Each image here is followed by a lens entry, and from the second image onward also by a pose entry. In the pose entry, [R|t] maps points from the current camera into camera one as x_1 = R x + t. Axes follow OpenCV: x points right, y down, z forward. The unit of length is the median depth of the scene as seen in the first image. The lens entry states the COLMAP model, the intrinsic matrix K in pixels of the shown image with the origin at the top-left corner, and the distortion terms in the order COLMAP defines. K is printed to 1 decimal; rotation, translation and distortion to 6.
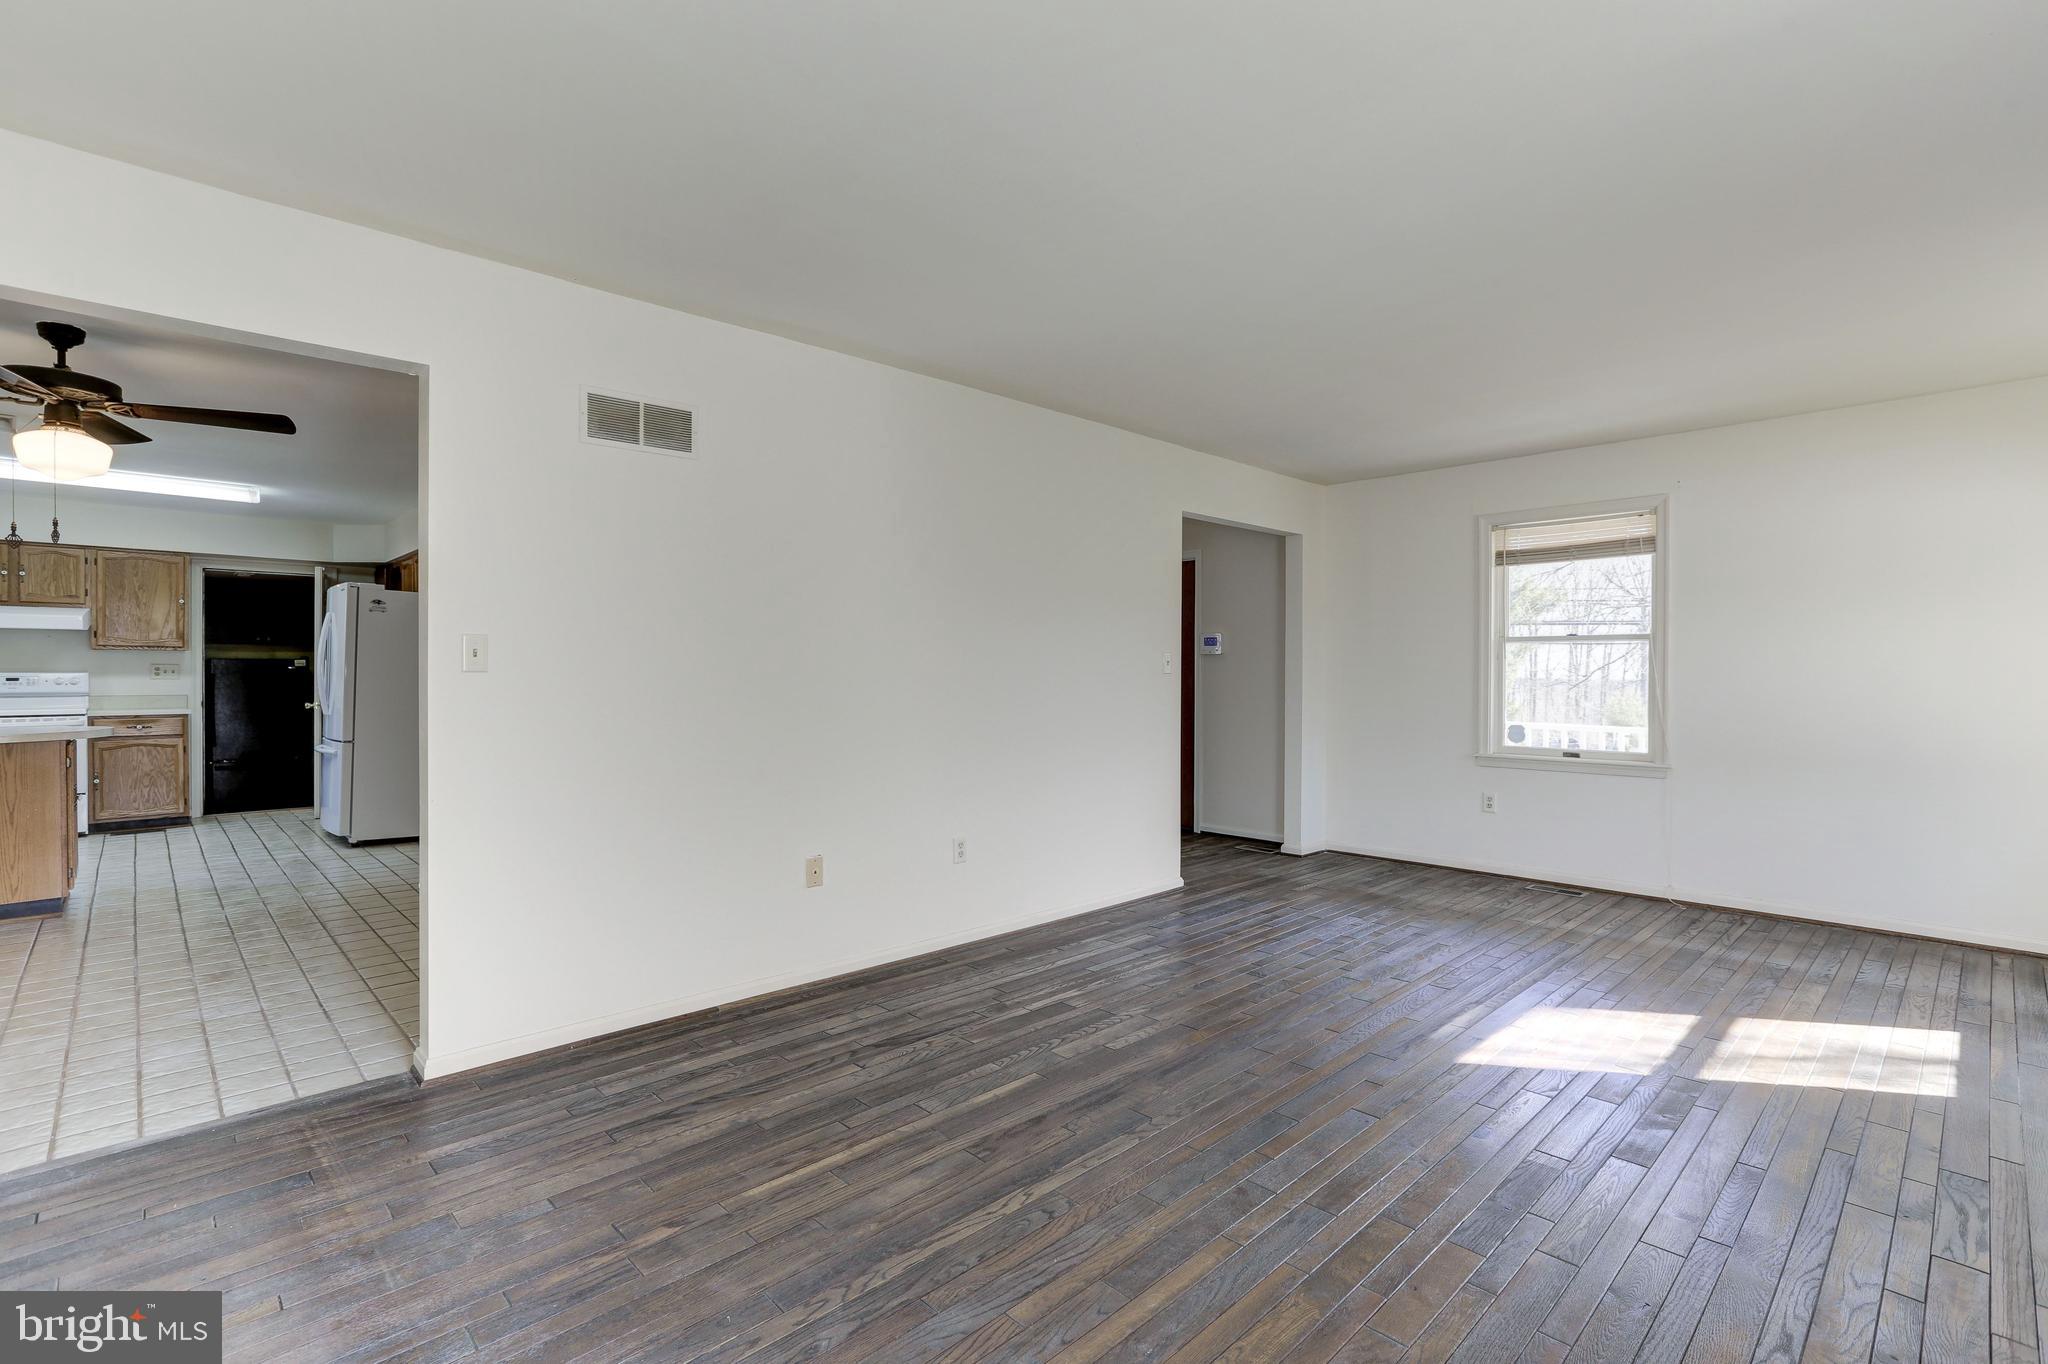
lens RADIAL K [[938.7, 0, 1030.5], [0, 938.7, 679.2], [0, 0, 1]] dist [-0.028993, 0.010369]
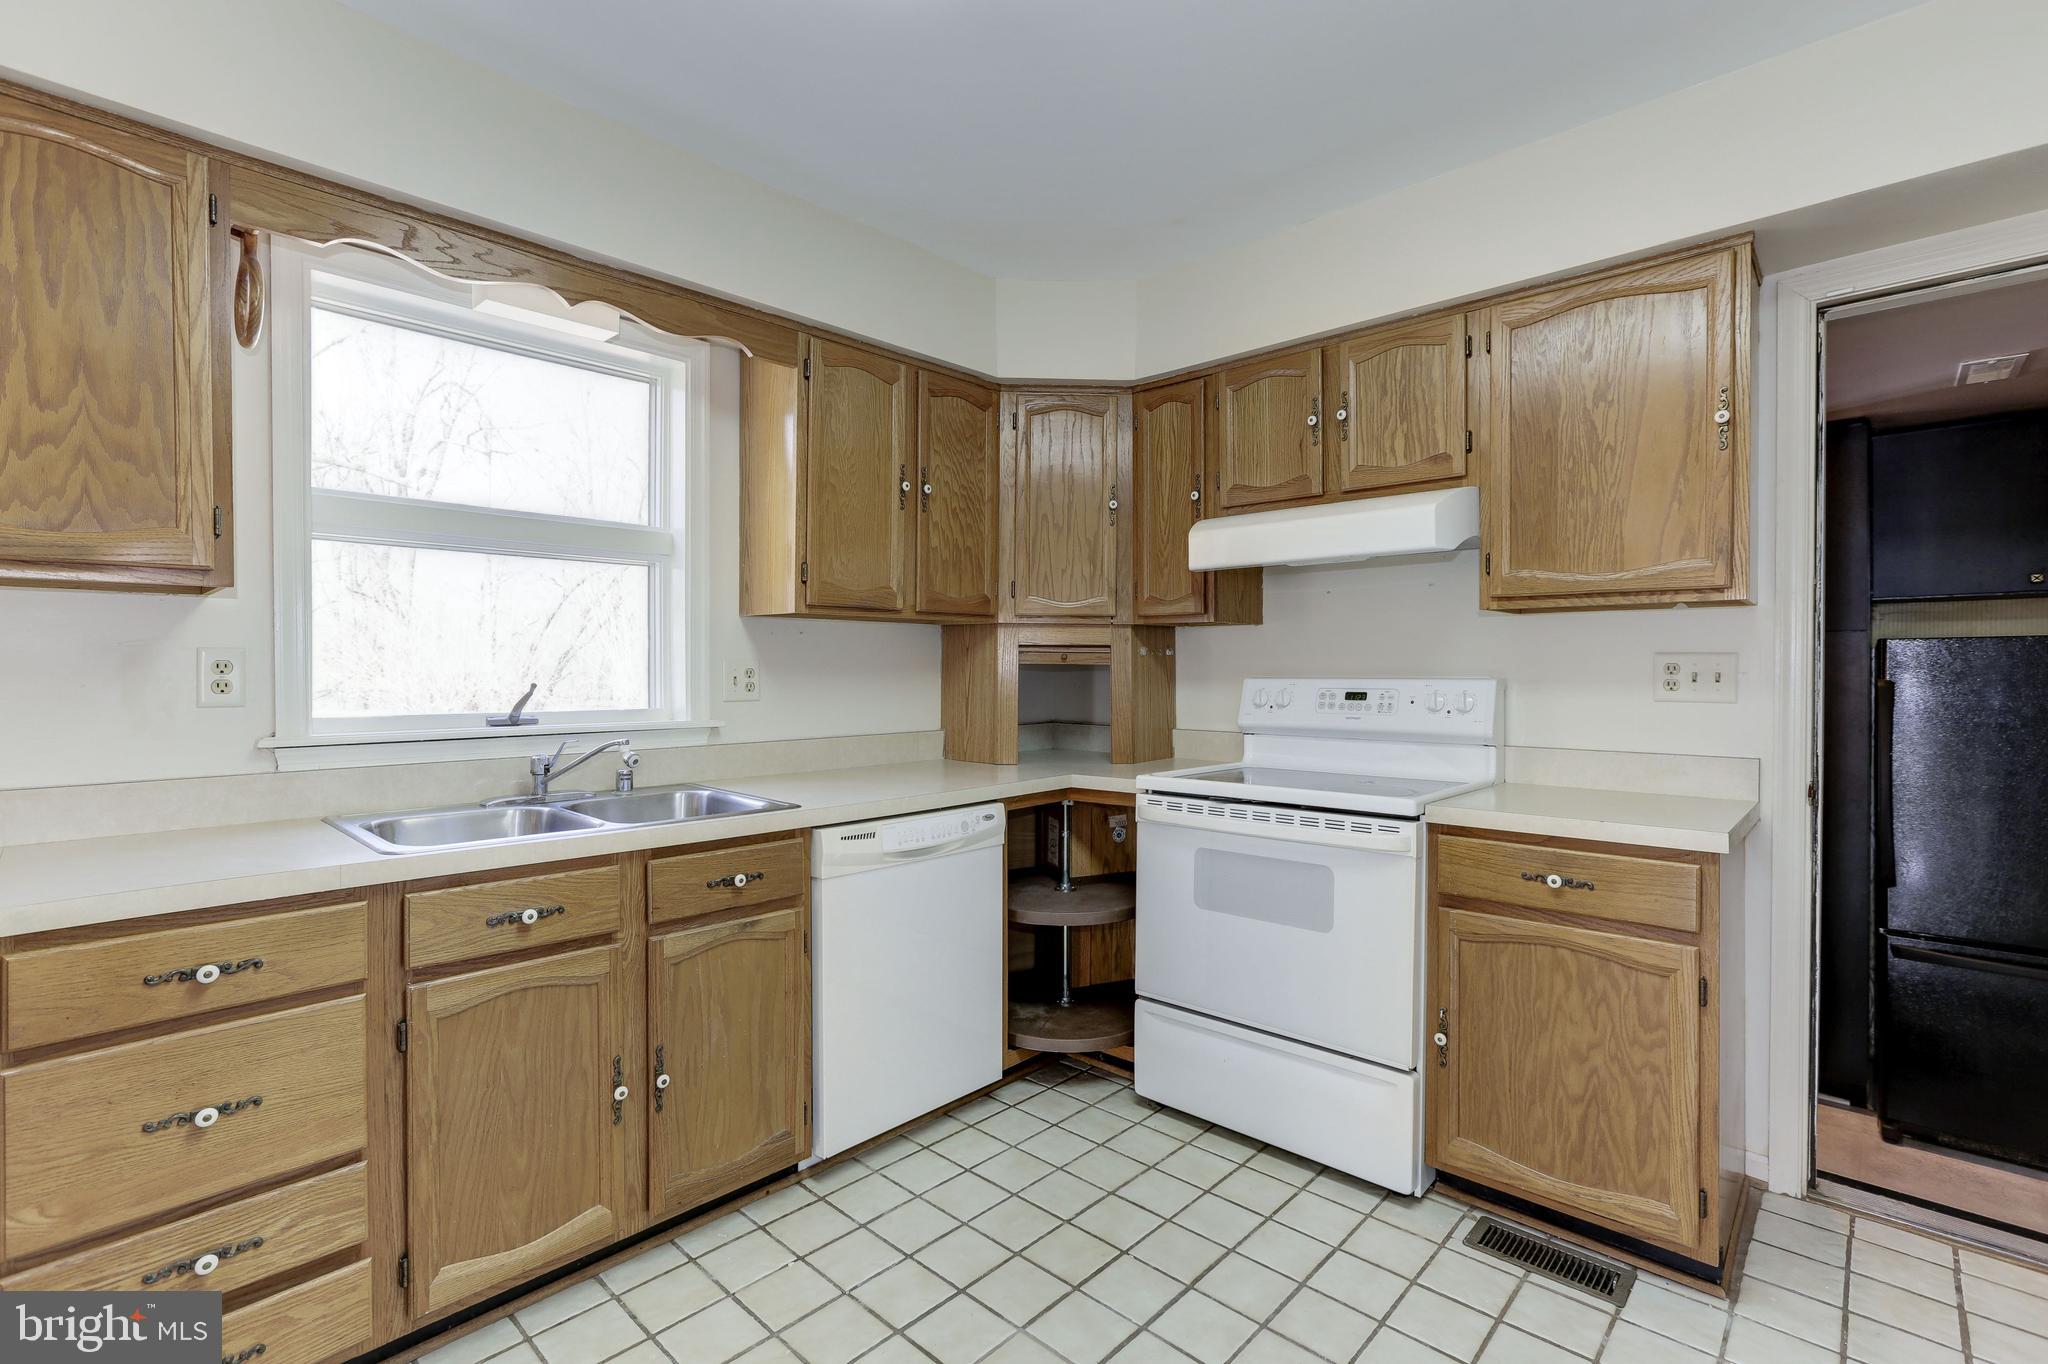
lens RADIAL K [[938.7, 0, 1058.9], [0, 938.7, 676.9], [0, 0, 1]] dist [-0.028993, 0.010369]
pose [[0.064875, 0.007150, -0.997868, -0.724304], [-0.004957, 0.999964, 0.006843, -0.010655], [0.997881, 0.004502, 0.064908, 0.863412]]
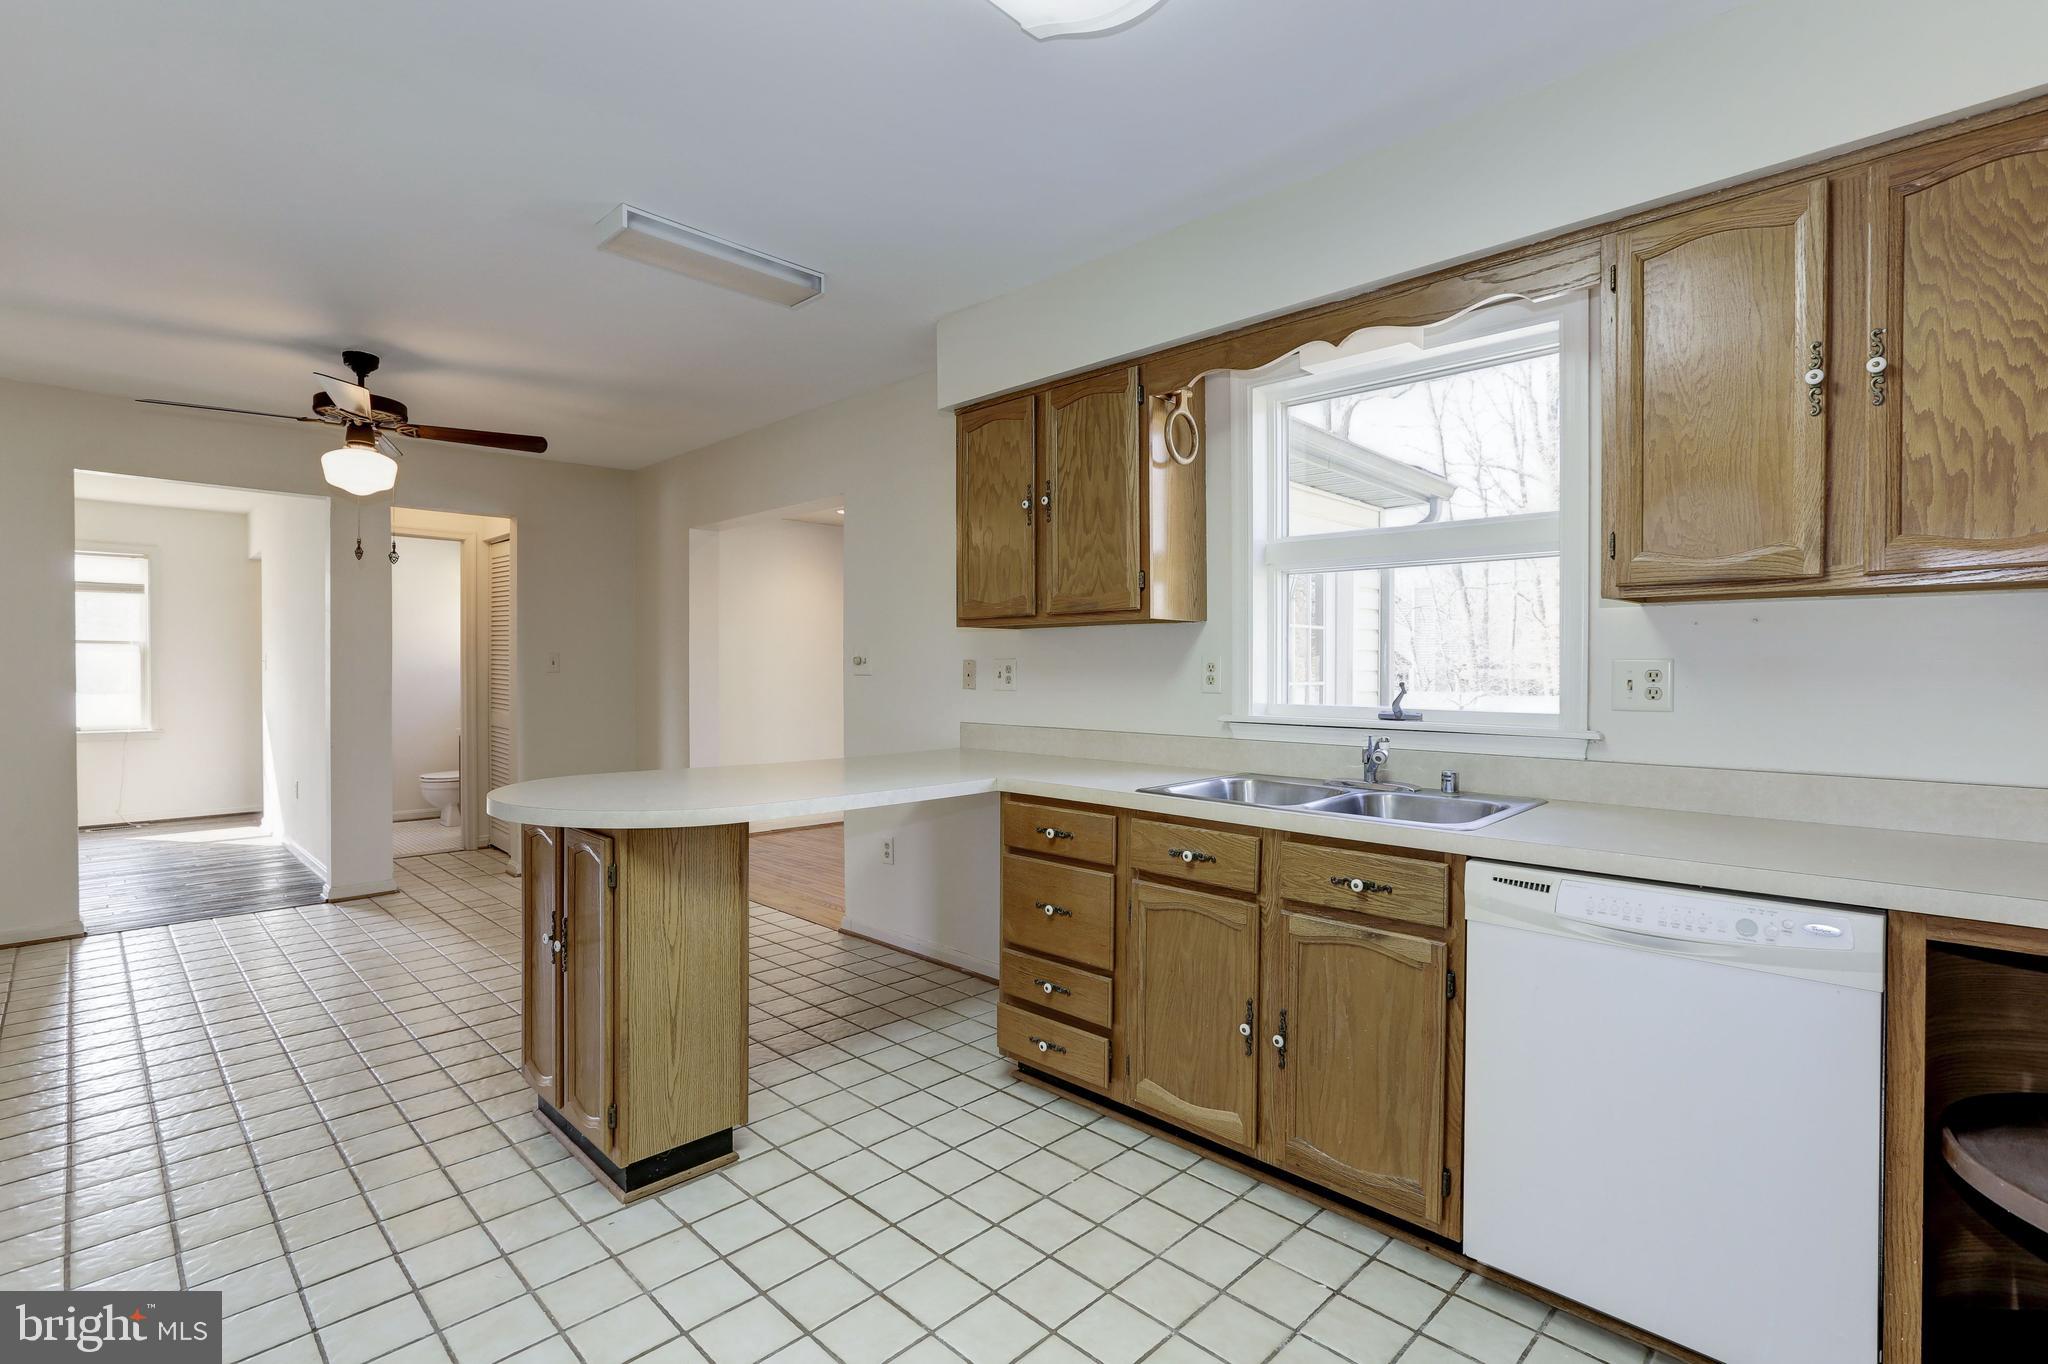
lens RADIAL K [[938.7, 0, 1011.4], [0, 938.7, 683.1], [0, 0, 1]] dist [-0.028993, 0.010369]
pose [[-0.999726, -0.006496, -0.022492, -0.918483], [-0.006953, 0.999770, 0.020311, -0.011226], [0.022355, 0.020462, -0.999541, 1.074133]]
